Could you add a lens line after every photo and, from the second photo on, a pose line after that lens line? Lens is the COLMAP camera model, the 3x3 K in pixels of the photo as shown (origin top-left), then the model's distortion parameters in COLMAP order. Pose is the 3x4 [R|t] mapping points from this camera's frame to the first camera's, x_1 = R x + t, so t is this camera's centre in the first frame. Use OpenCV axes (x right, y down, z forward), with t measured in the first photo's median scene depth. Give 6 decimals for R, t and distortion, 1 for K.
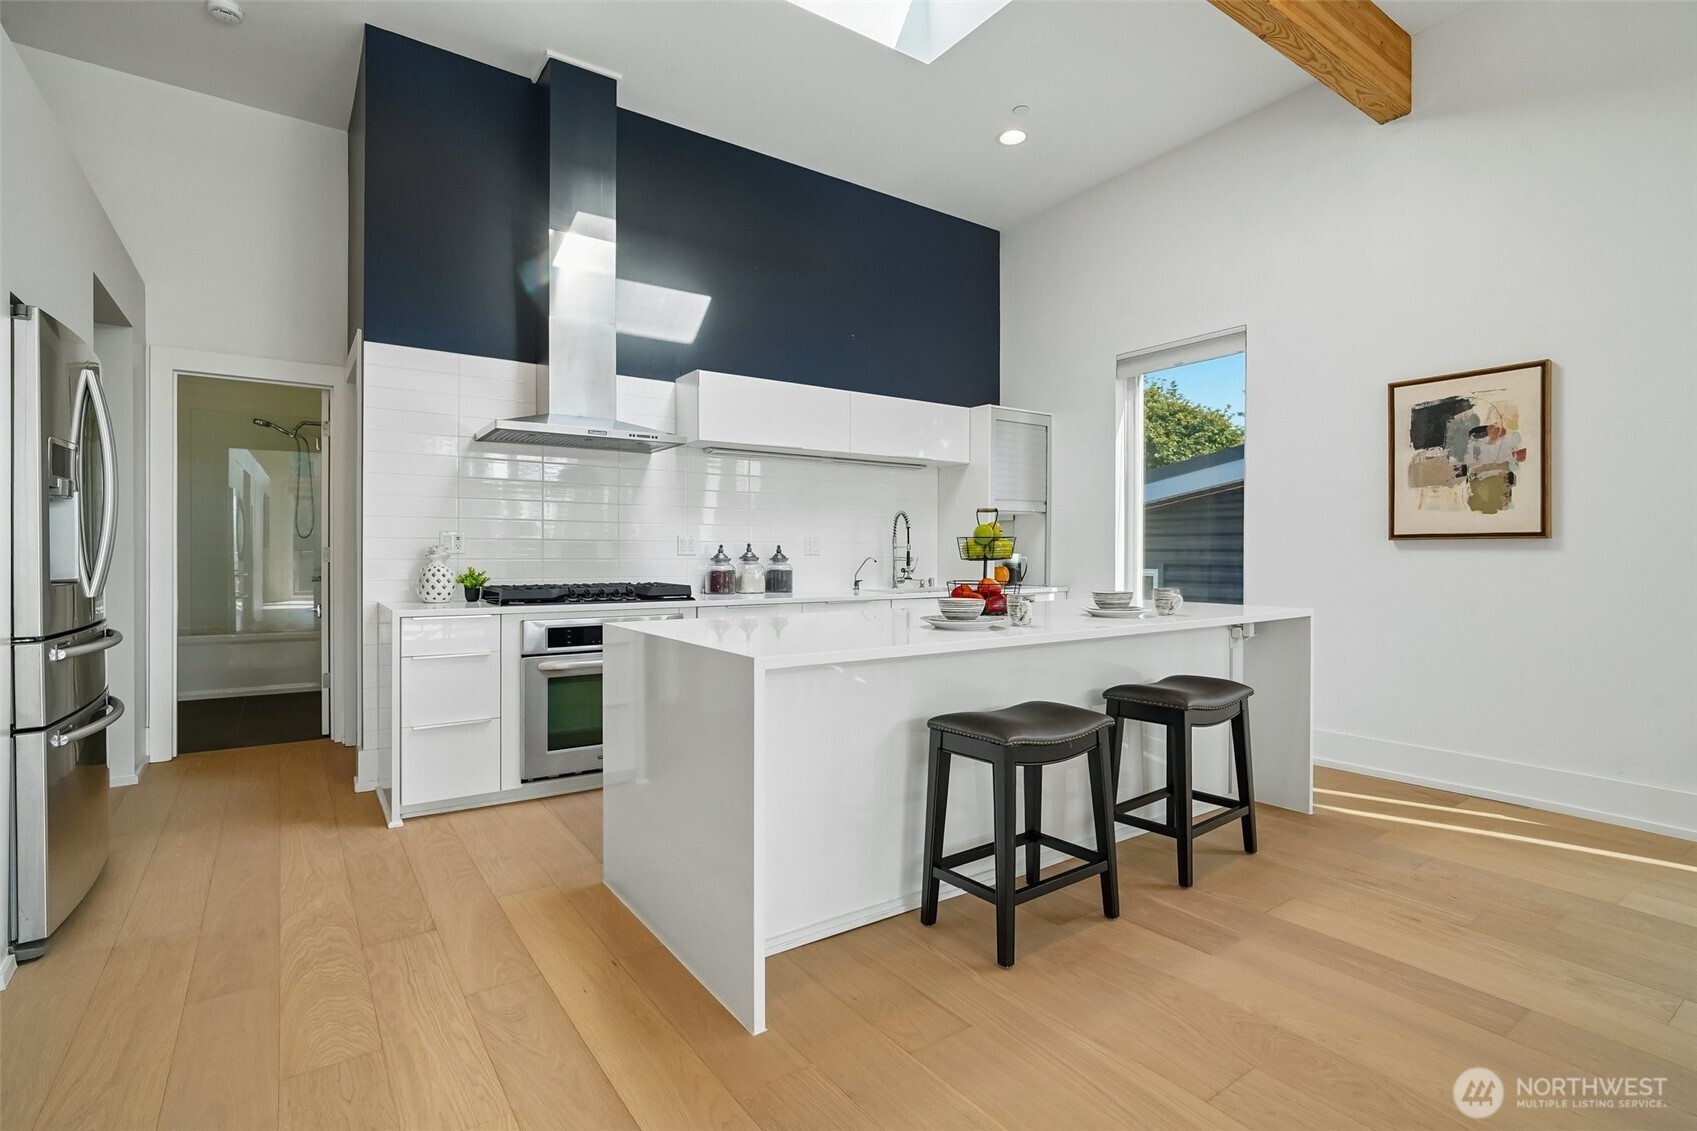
lens RADIAL K [[816.6, 0, 853.2], [0, 816.6, 545.2], [0, 0, 1]] dist [0.000656, 0.000700]
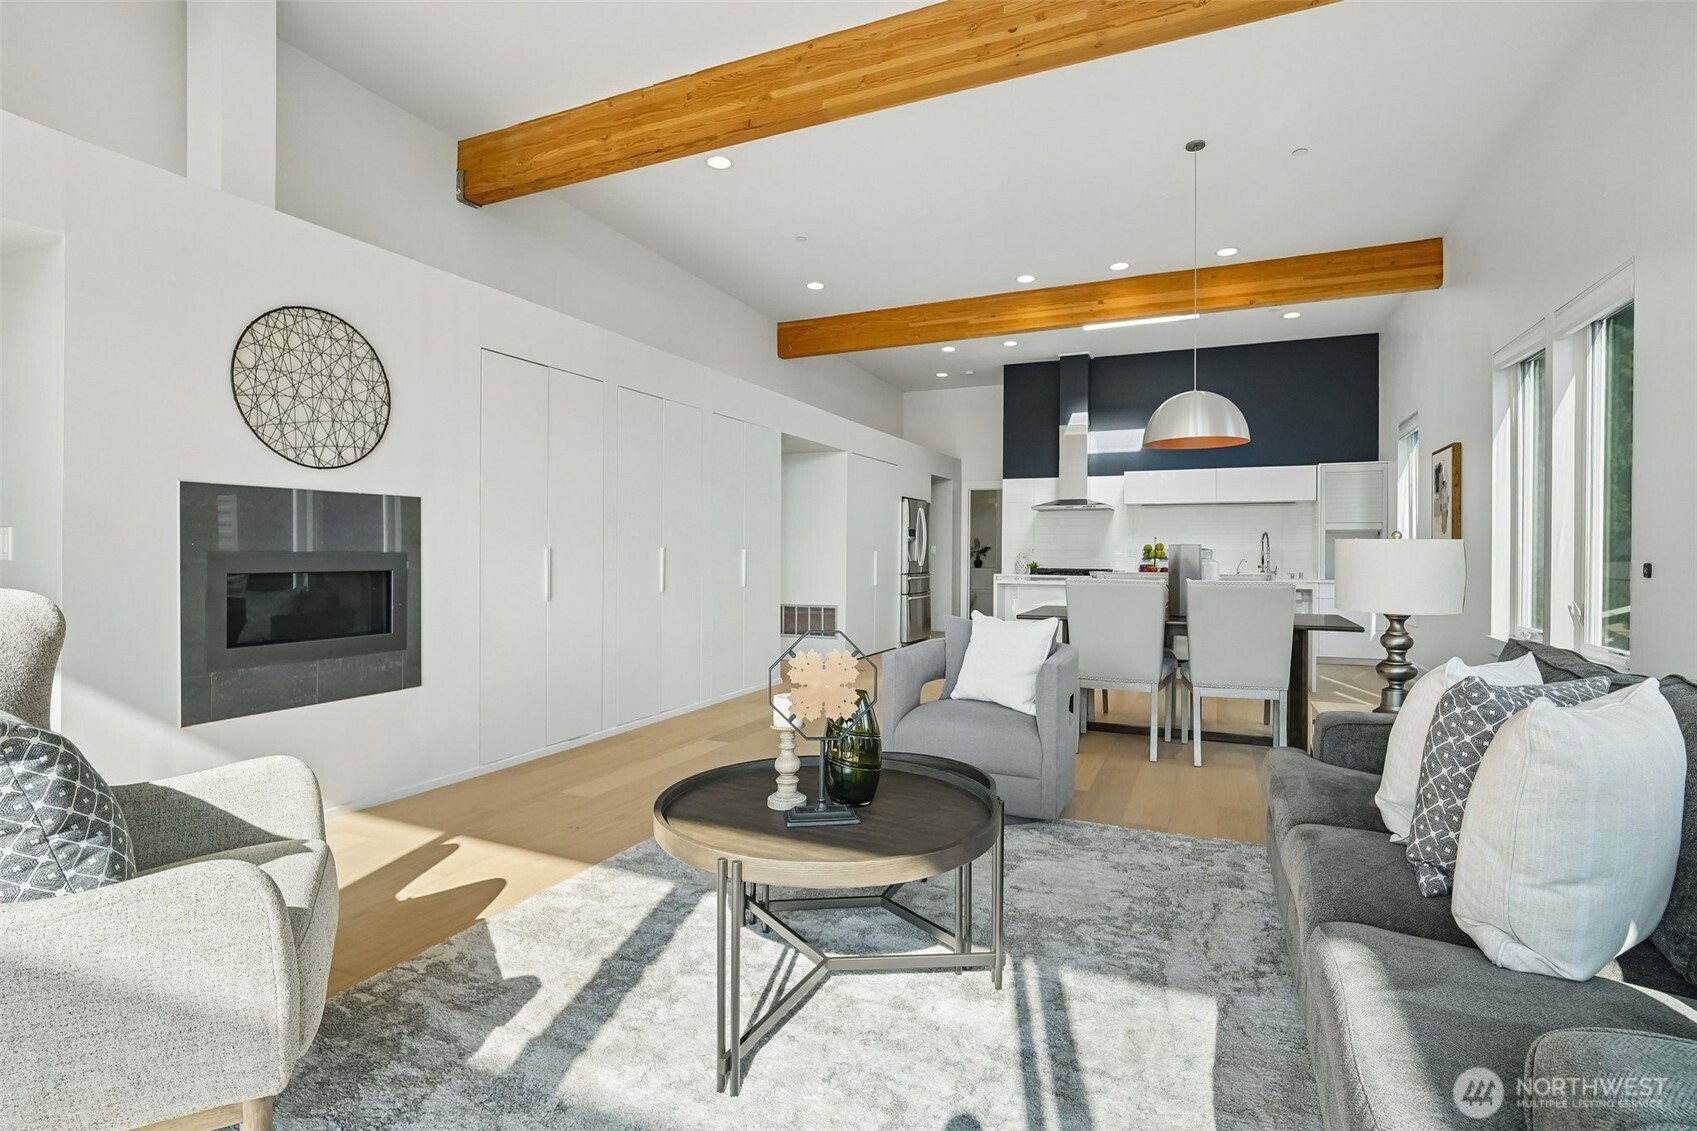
lens RADIAL K [[814.2, 0, 854.7], [0, 814.2, 553.6], [0, 0, 1]] dist [-0.013352, 0.000559]
pose [[0.512056, 0.001738, -0.858950, 1.488096], [0.002085, 0.999992, 0.003266, -0.005188], [0.858949, -0.003463, 0.512049, -0.834461]]
